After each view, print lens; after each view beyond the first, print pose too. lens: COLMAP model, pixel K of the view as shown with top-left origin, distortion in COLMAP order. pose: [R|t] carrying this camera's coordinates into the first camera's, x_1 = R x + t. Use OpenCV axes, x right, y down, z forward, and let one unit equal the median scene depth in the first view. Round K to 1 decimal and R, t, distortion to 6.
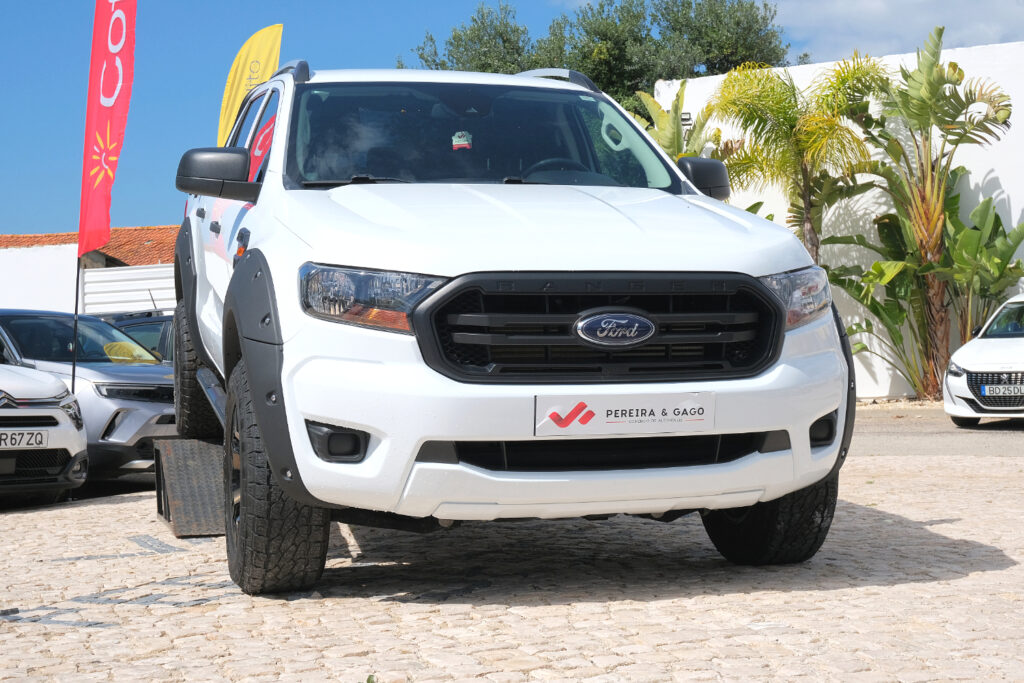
lens RADIAL K [[1542.7, 0, 511.3], [0, 1542.7, 336.6], [0, 0, 1]] dist [-0.017774, 0.000000]
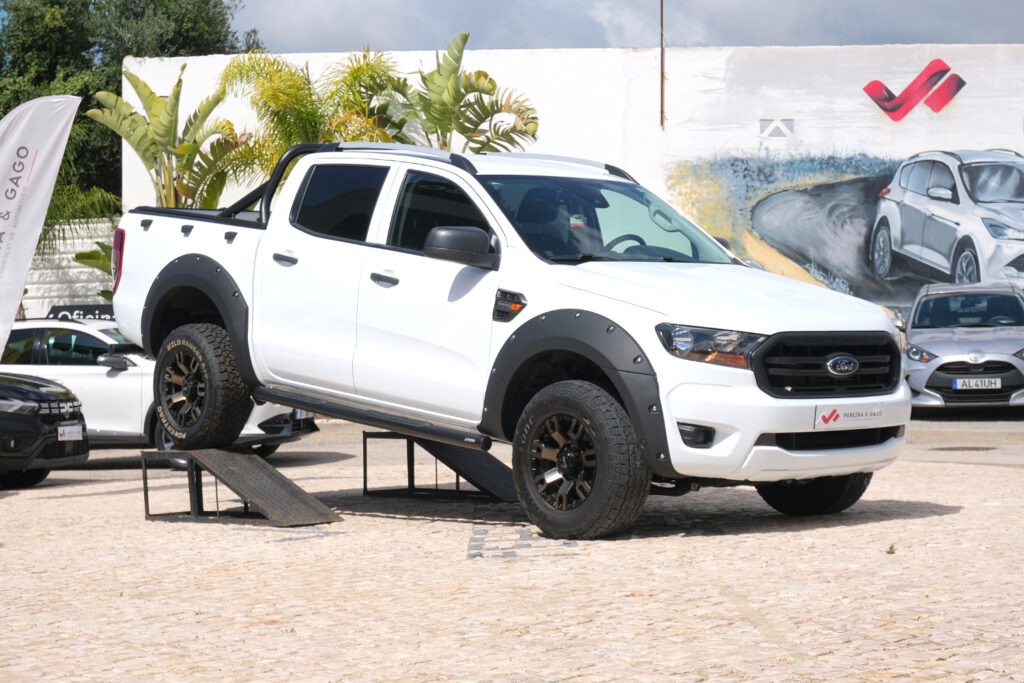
lens RADIAL K [[2014.3, 0, 512.1], [0, 2014.3, 344.9], [0, 0, 1]] dist [-0.059377, 0.000000]
pose [[0.898341, 0.002884, 0.439289, -0.268744], [-0.005825, 0.999969, 0.005347, -0.008144], [-0.439260, -0.007362, 0.898330, -0.179880]]
